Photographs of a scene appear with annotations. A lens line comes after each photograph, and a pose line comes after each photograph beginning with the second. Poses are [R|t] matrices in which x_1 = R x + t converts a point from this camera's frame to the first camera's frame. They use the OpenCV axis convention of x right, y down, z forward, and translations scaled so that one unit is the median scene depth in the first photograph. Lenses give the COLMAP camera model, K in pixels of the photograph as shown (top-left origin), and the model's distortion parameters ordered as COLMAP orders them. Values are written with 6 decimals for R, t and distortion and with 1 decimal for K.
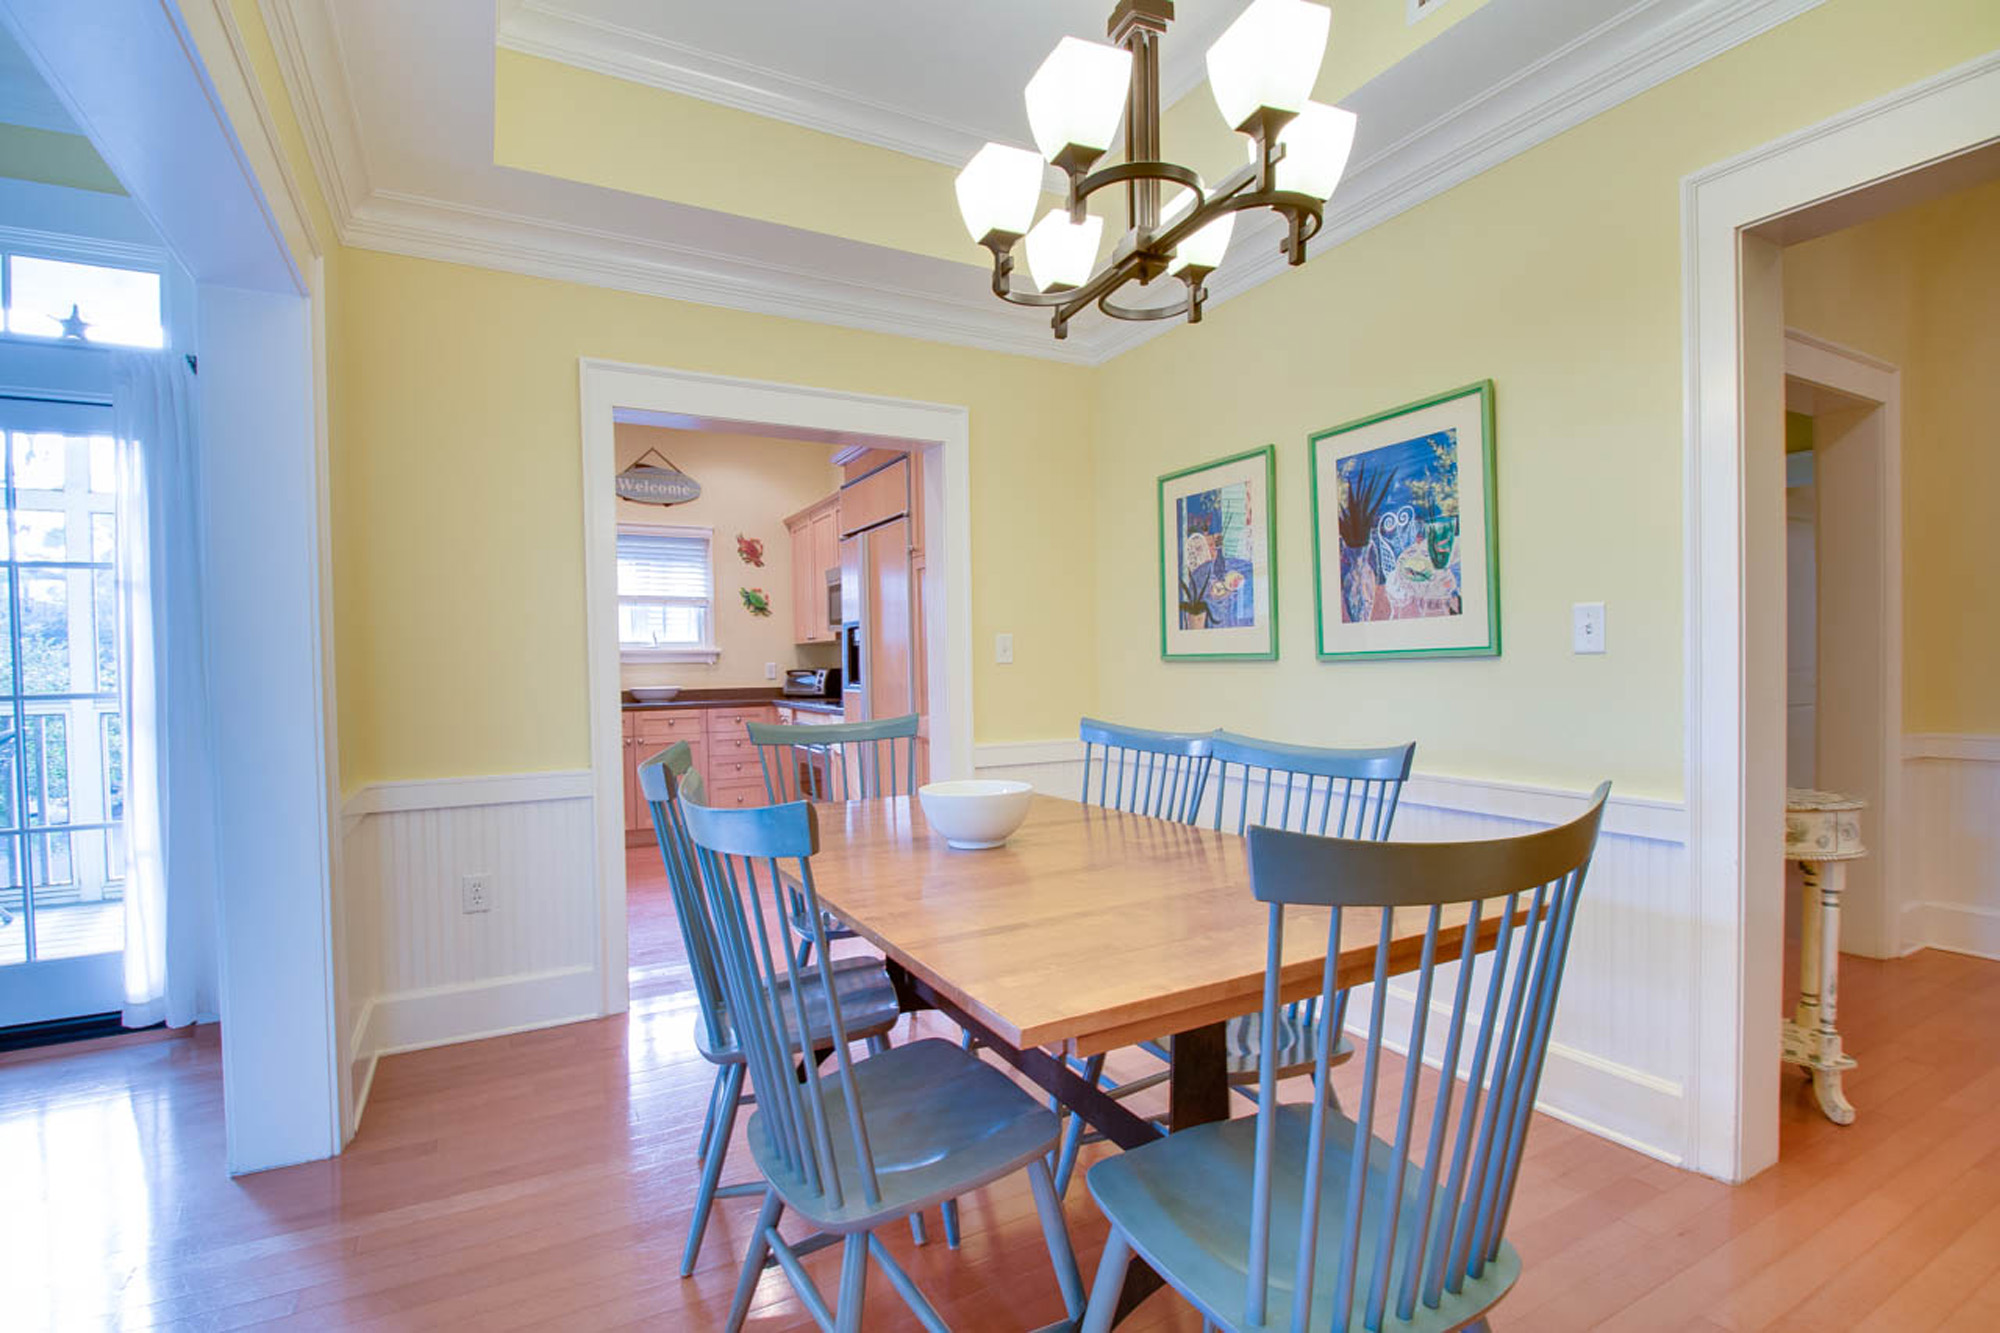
lens RADIAL K [[921.2, 0, 988.2], [0, 921.2, 681.4], [0, 0, 1]] dist [0.003017, -0.004009]
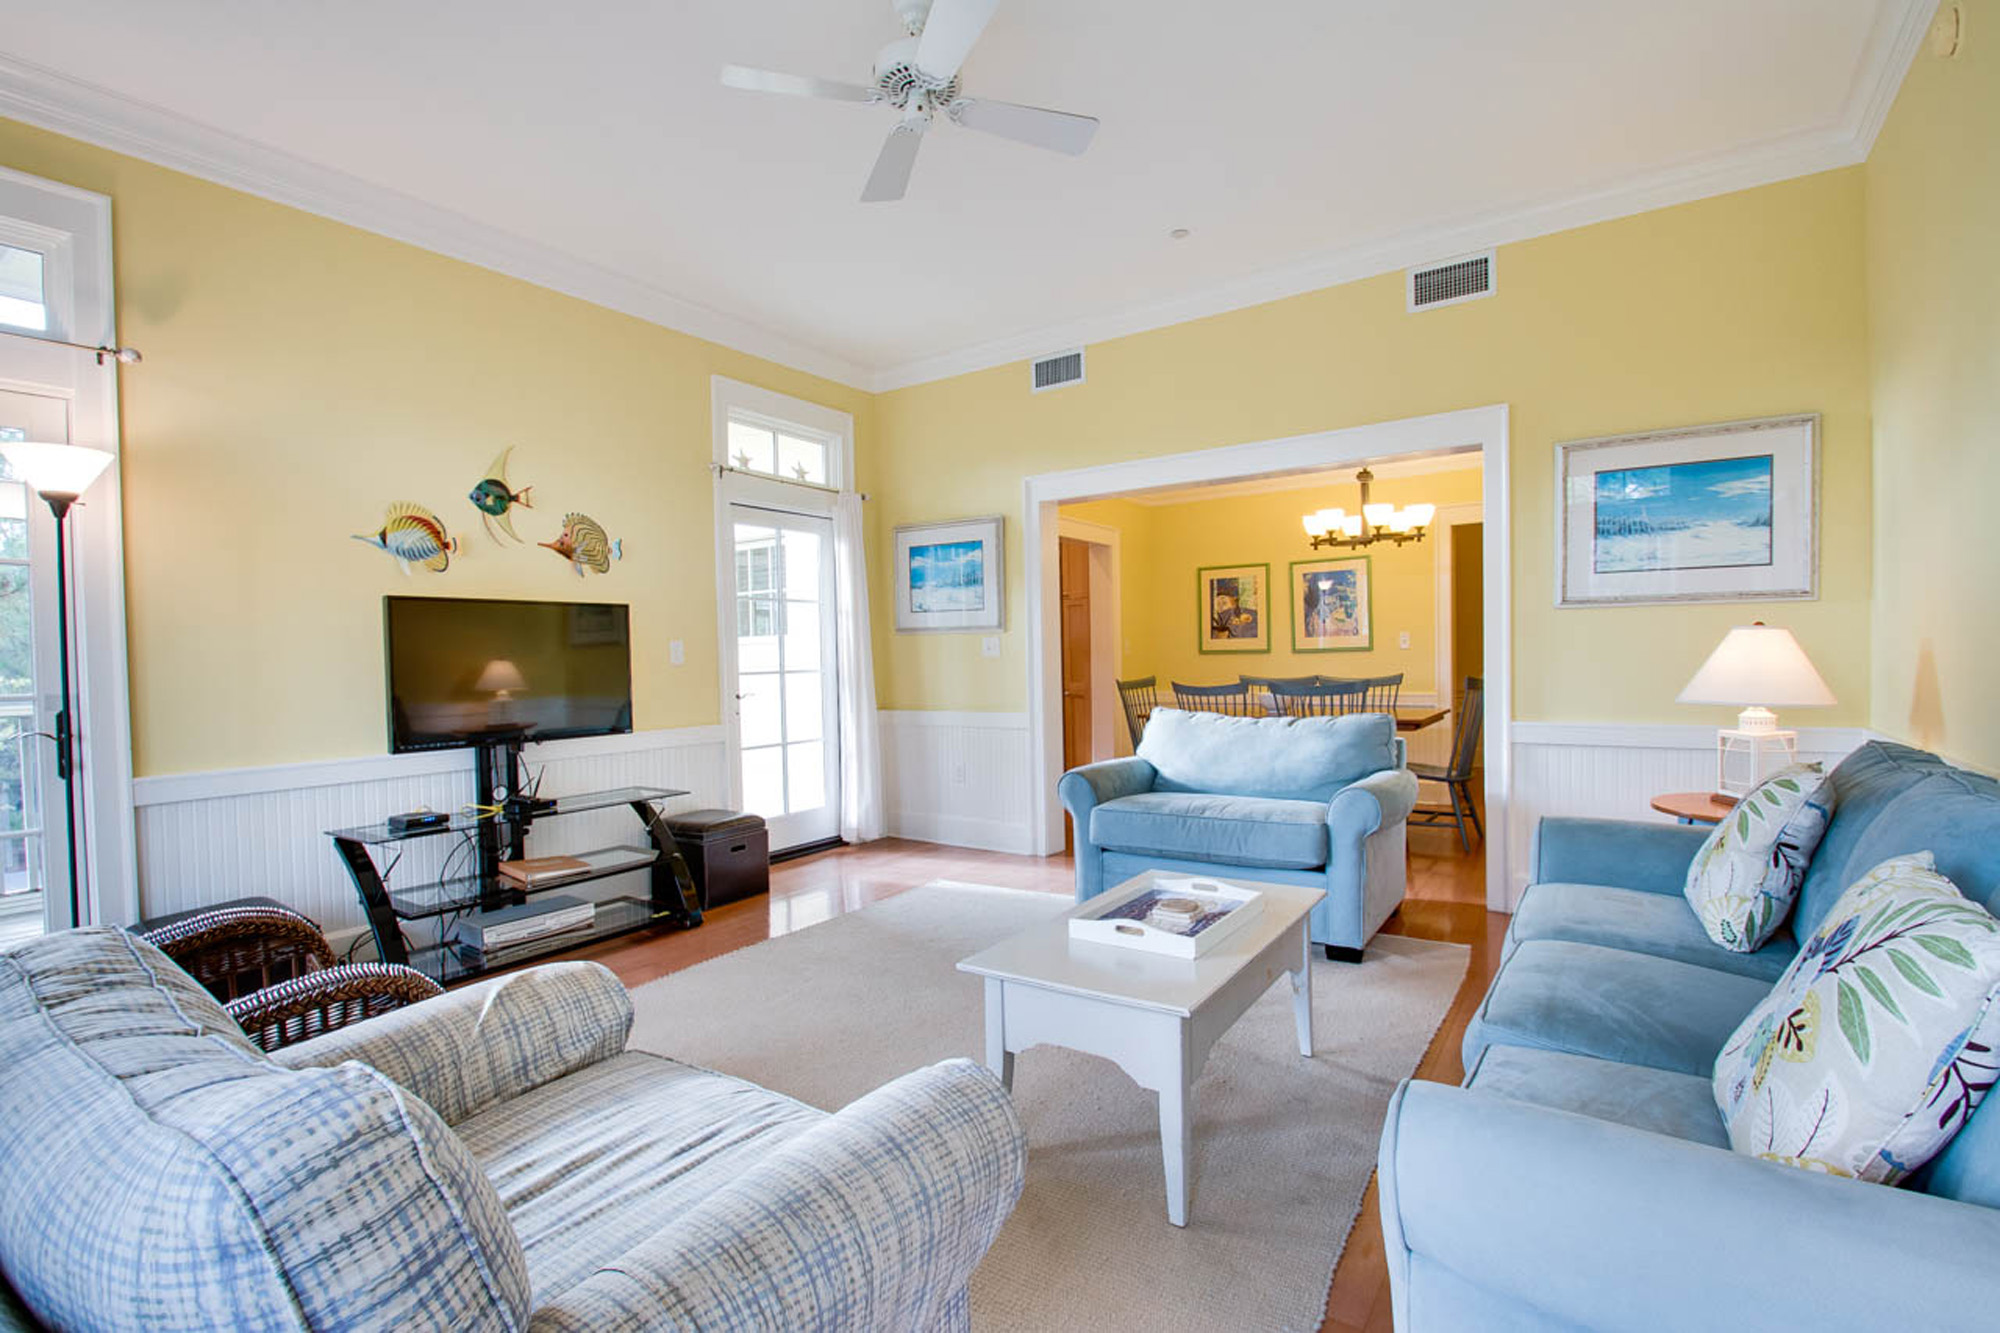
lens RADIAL K [[921.2, 0, 1002.9], [0, 921.2, 671.5], [0, 0, 1]] dist [0.003017, -0.004009]
pose [[0.884352, -0.009672, 0.466720, -0.569179], [0.015714, 0.999836, -0.009057, 0.015121], [-0.466556, 0.015344, 0.884359, -0.316990]]
